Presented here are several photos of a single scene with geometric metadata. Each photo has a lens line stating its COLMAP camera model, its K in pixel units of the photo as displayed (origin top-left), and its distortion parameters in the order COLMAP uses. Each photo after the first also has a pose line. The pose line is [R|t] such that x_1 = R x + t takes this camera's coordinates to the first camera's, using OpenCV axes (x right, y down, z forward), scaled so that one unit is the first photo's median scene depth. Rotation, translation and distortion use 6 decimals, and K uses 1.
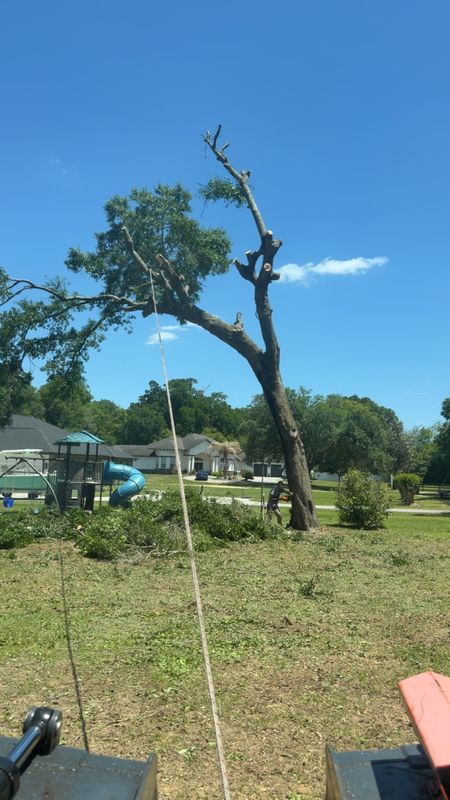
lens RADIAL K [[525.3, 0, 225.0], [0, 525.3, 400.0], [0, 0, 1]] dist [0.001721, -0.000138]
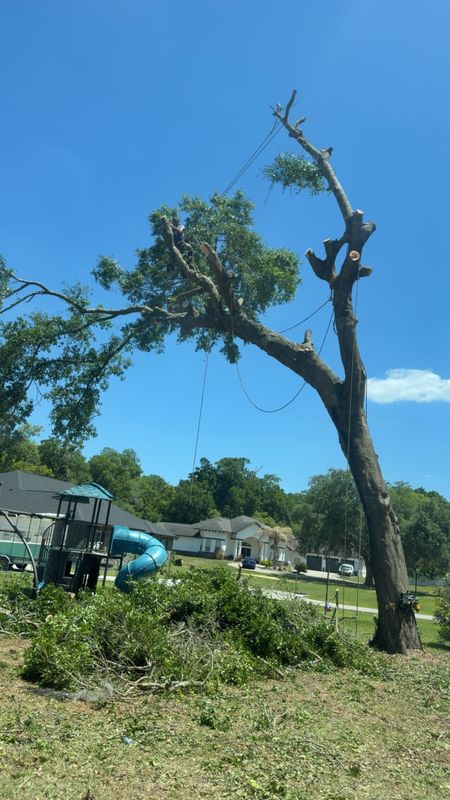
lens RADIAL K [[542.7, 0, 225.0], [0, 542.7, 400.0], [0, 0, 1]] dist [0.108680, -0.292779]
pose [[0.993230, 0.050373, -0.104678, -0.004091], [-0.065322, 0.987319, -0.144684, 0.044584], [0.096063, 0.150543, 0.983925, 0.232753]]
